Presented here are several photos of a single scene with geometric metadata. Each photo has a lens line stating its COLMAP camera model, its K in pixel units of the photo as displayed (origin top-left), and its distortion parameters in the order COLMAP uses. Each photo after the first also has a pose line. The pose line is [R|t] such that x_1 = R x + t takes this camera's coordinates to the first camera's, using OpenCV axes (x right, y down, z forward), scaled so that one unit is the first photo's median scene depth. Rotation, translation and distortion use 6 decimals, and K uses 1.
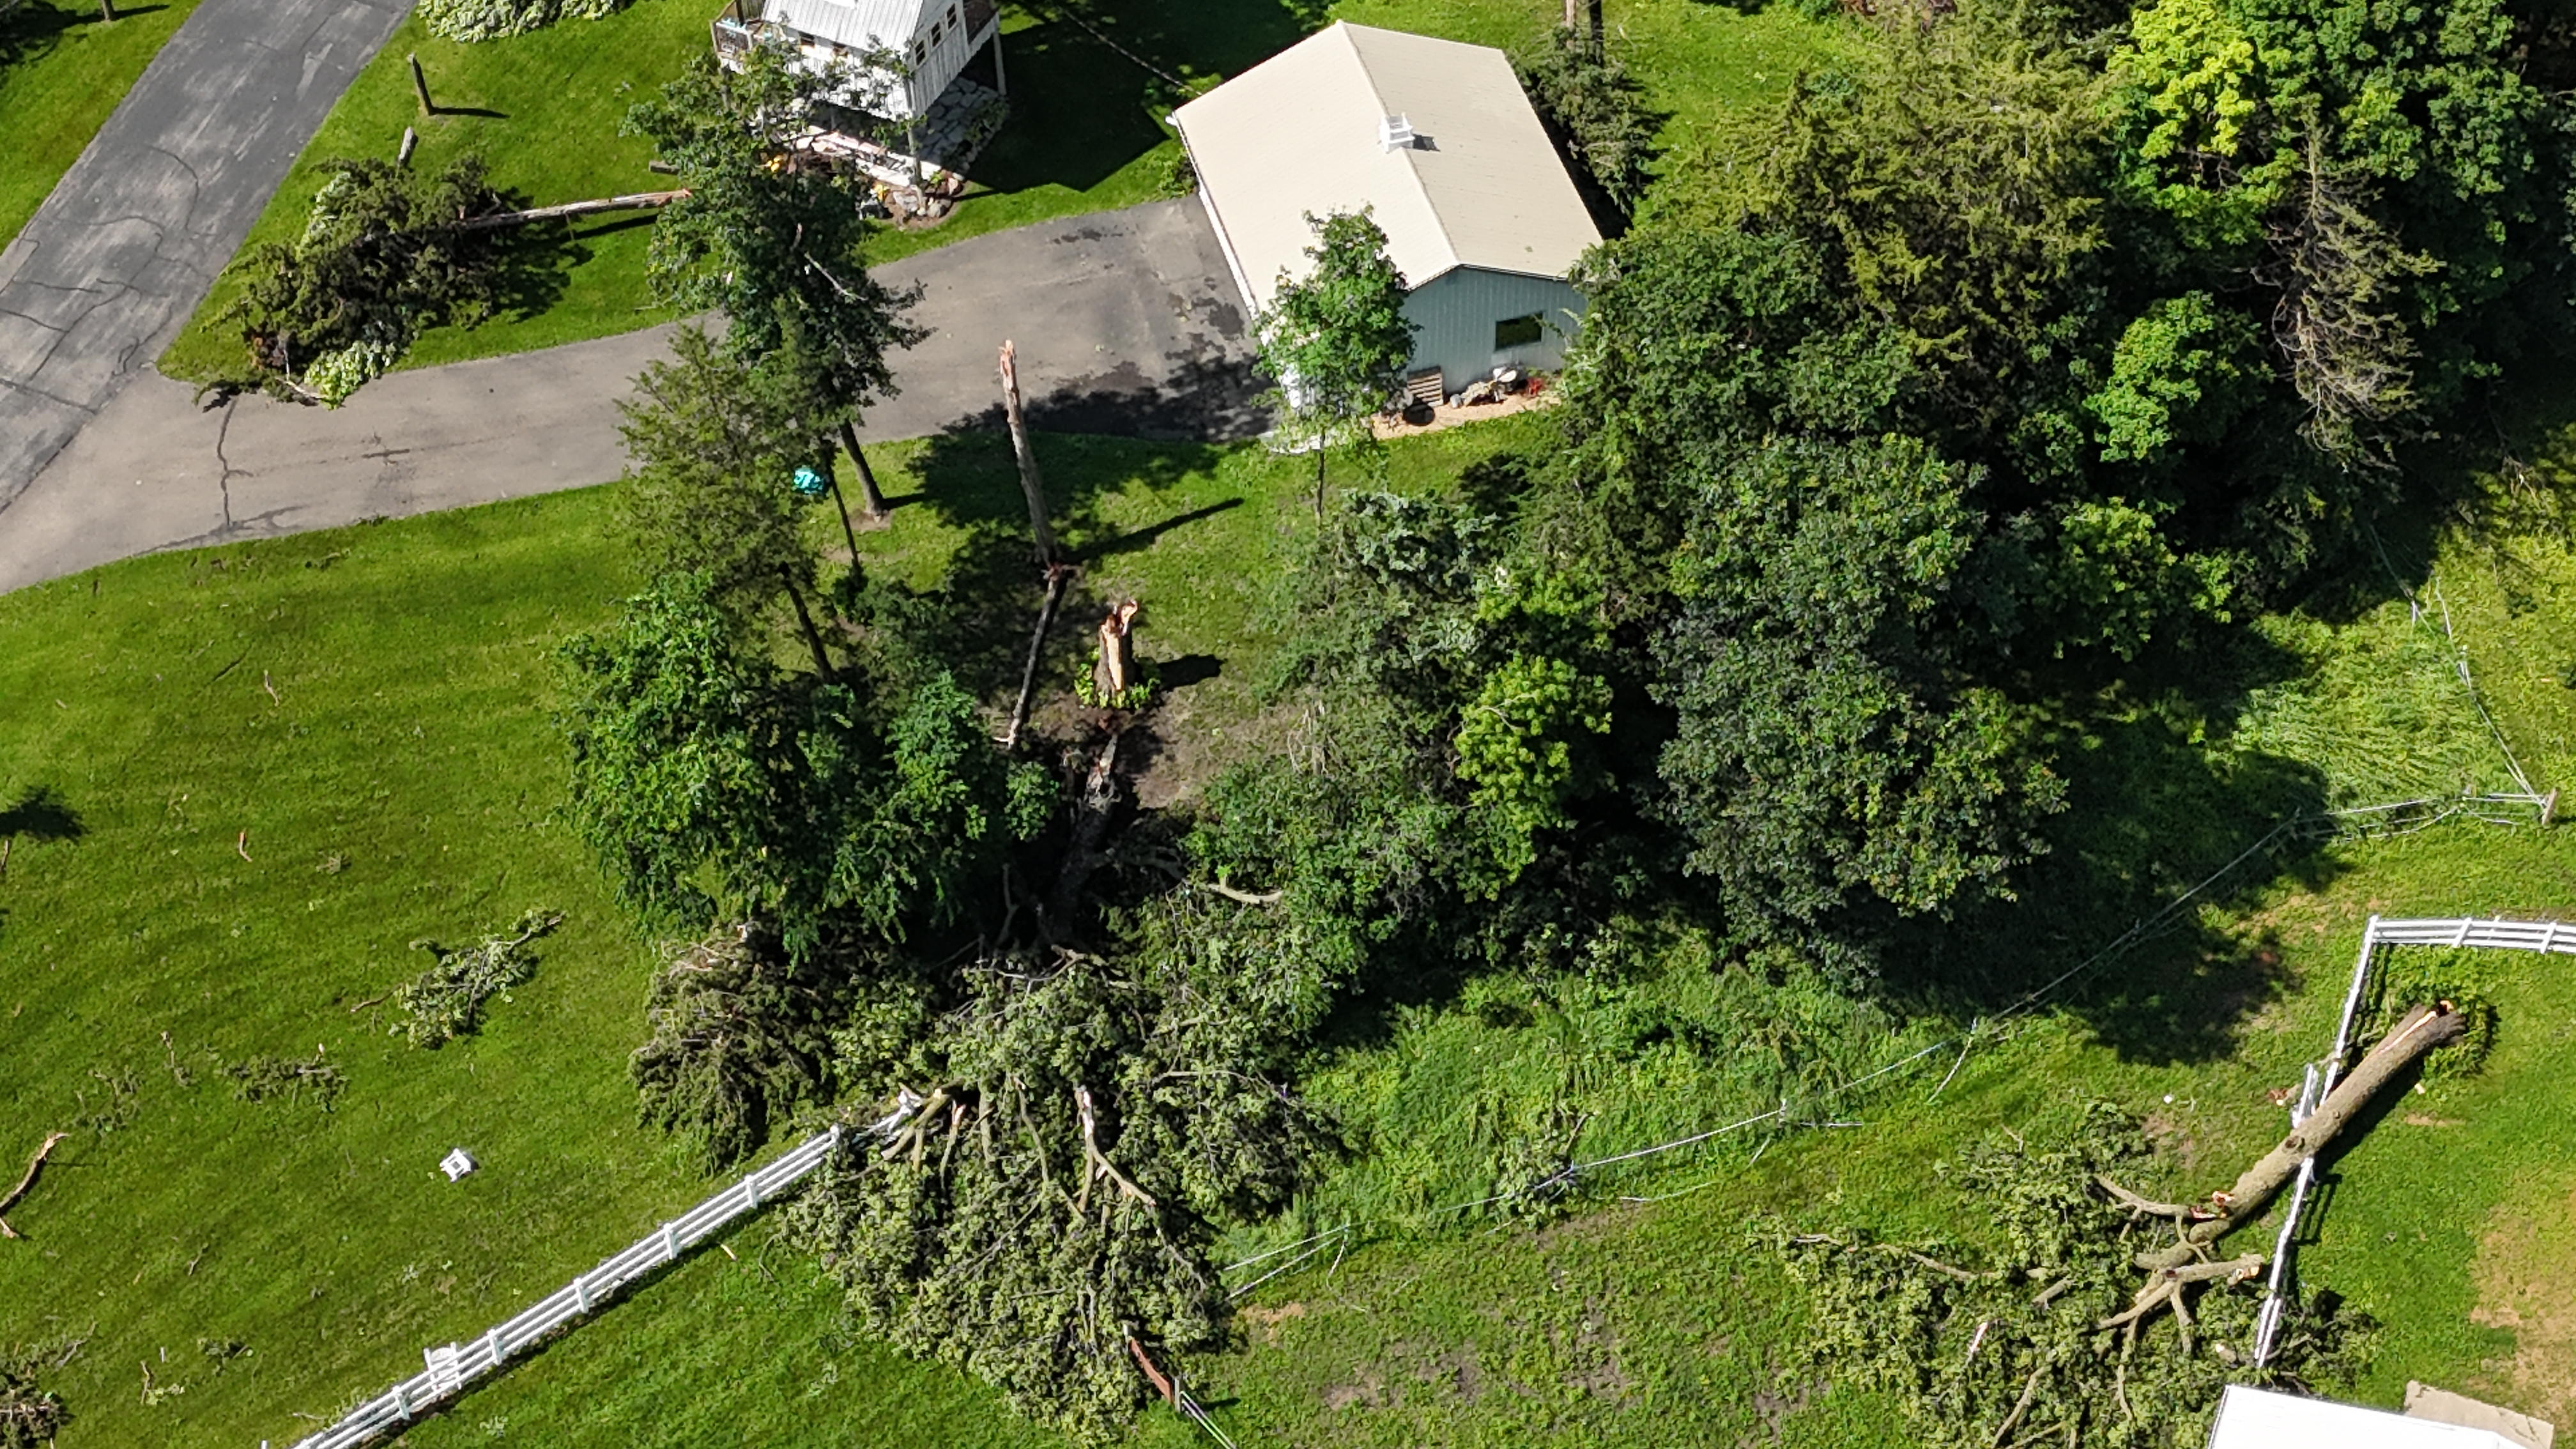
lens RADIAL K [[1895.1, 0, 1288.0], [0, 1895.1, 724.5], [0, 0, 1]] dist [0.076421, -0.055832]
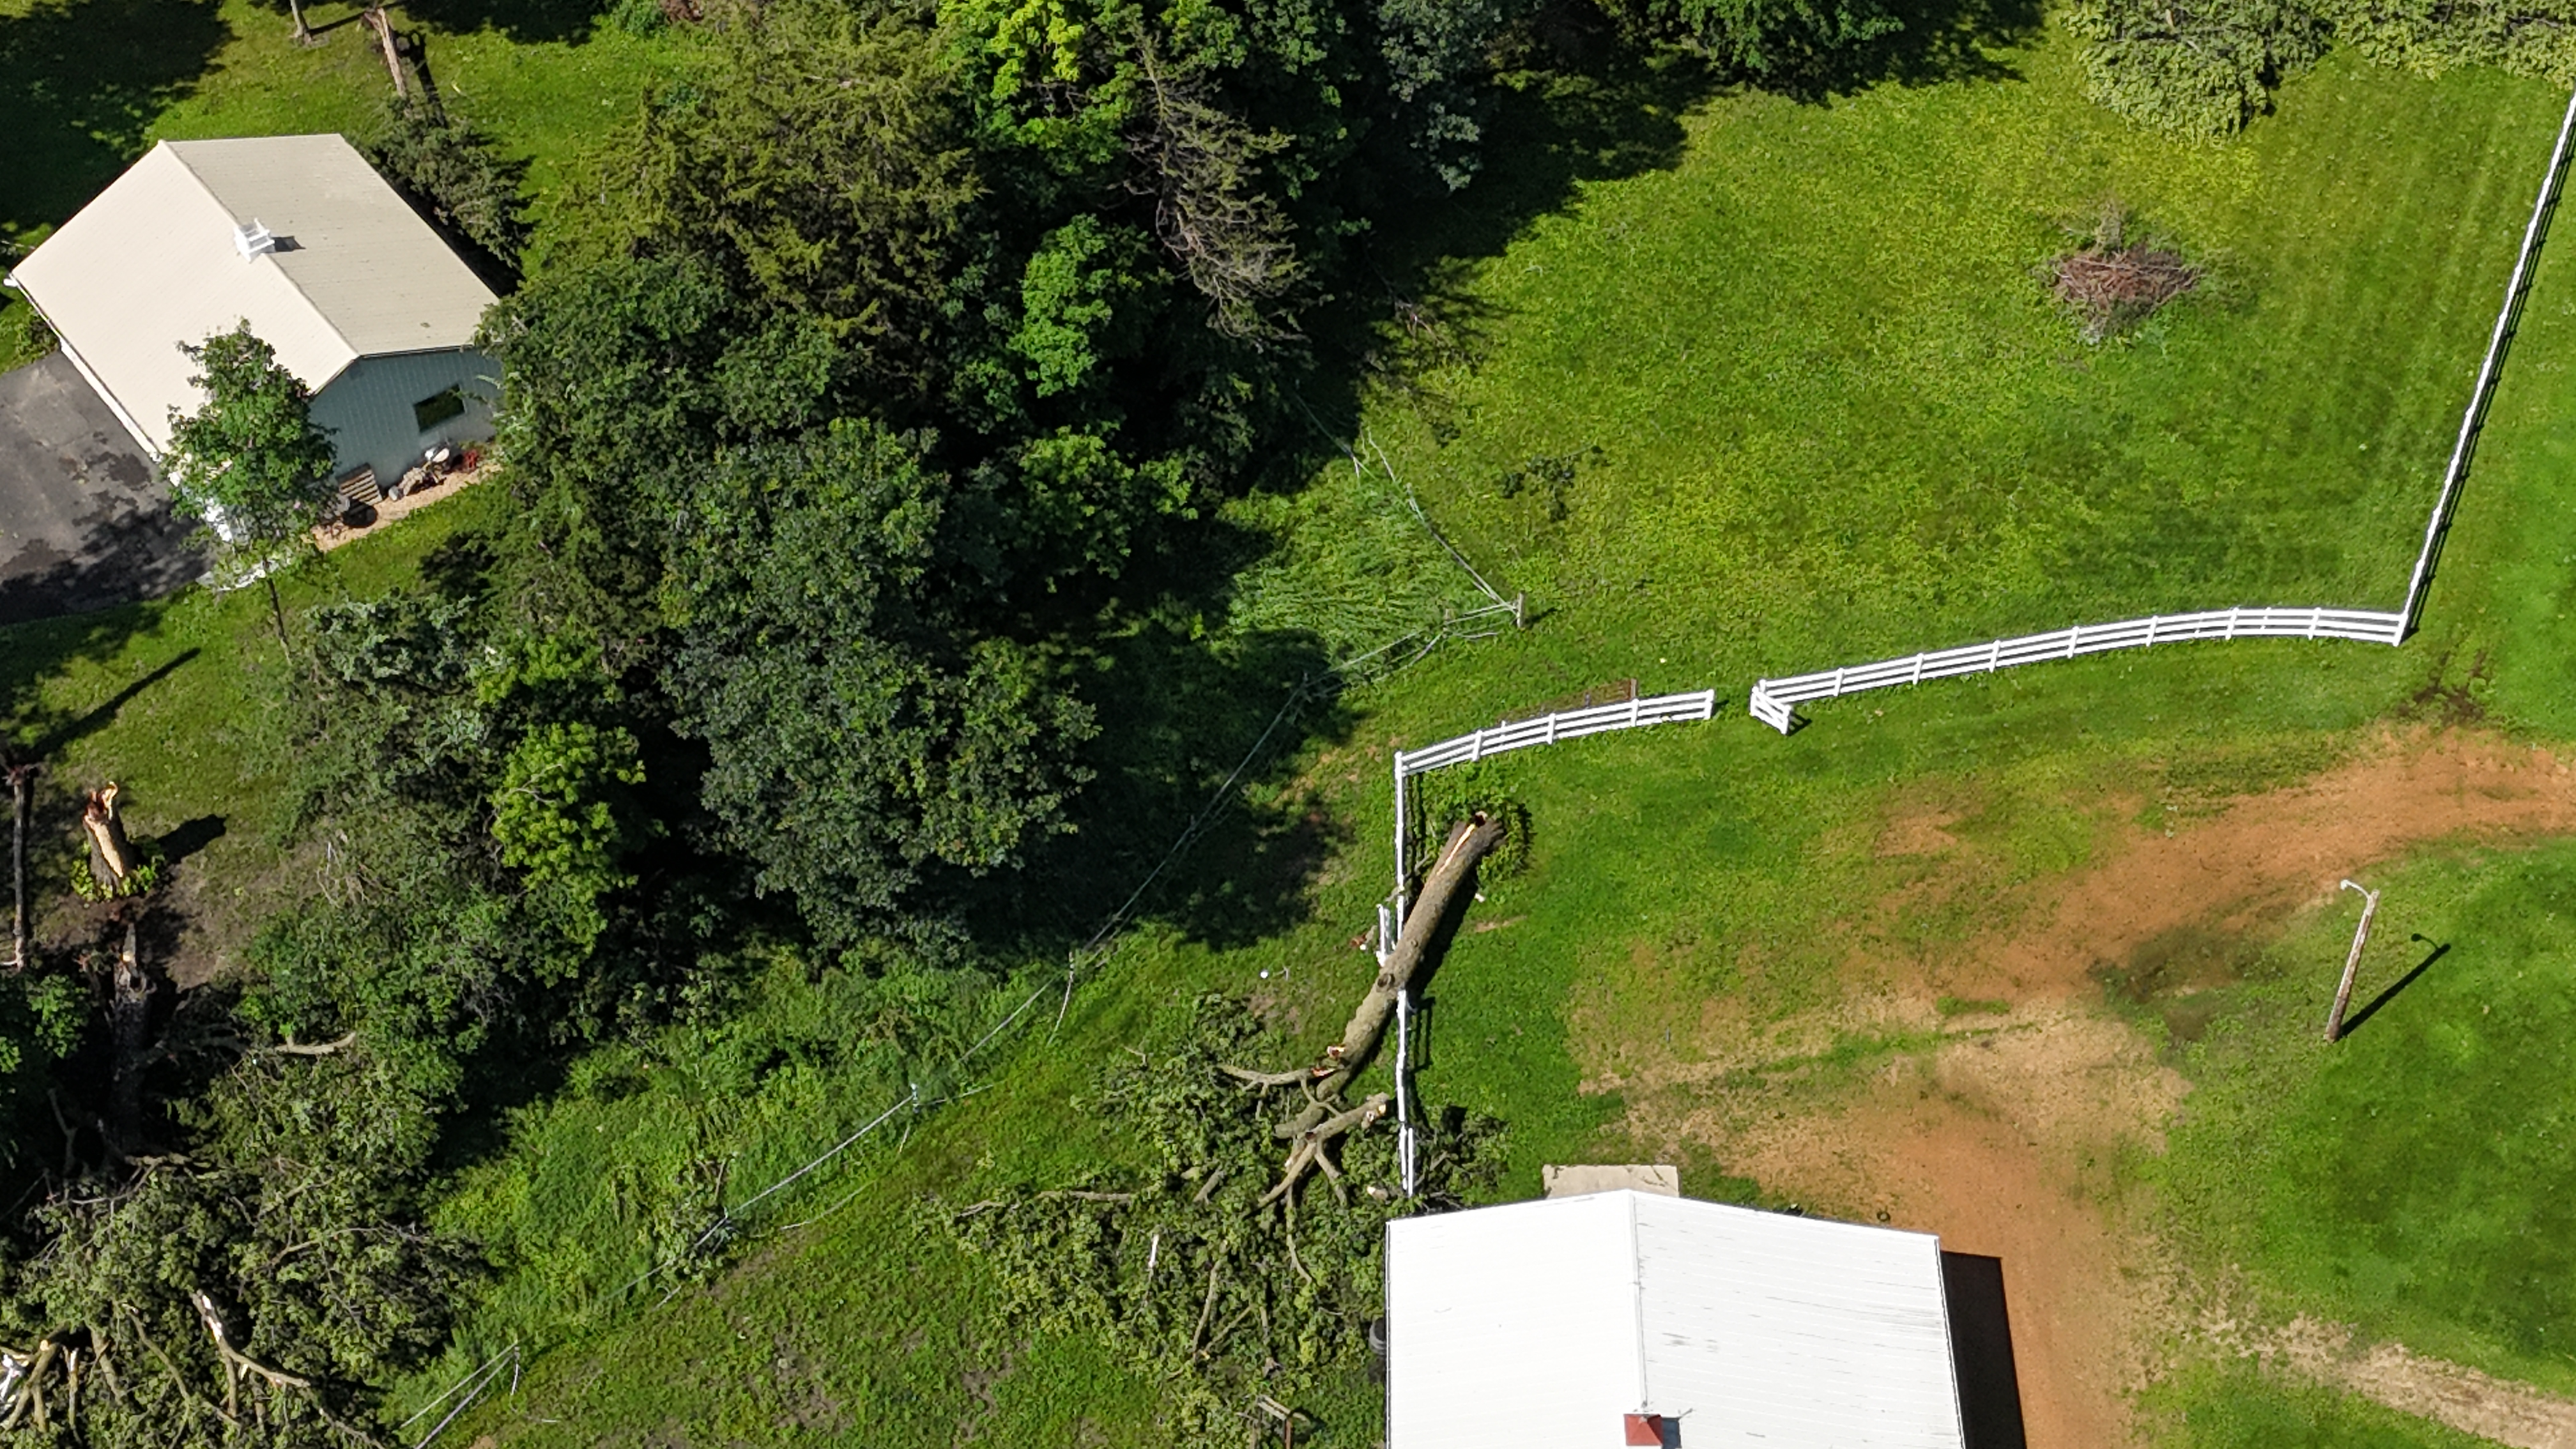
lens RADIAL K [[1895.1, 0, 1288.0], [0, 1895.1, 724.5], [0, 0, 1]] dist [0.076421, -0.055832]
pose [[0.956401, -0.269908, 0.111561, 0.386853], [0.269850, 0.962771, 0.015911, 0.050861], [-0.111702, 0.014888, 0.993630, -0.022712]]
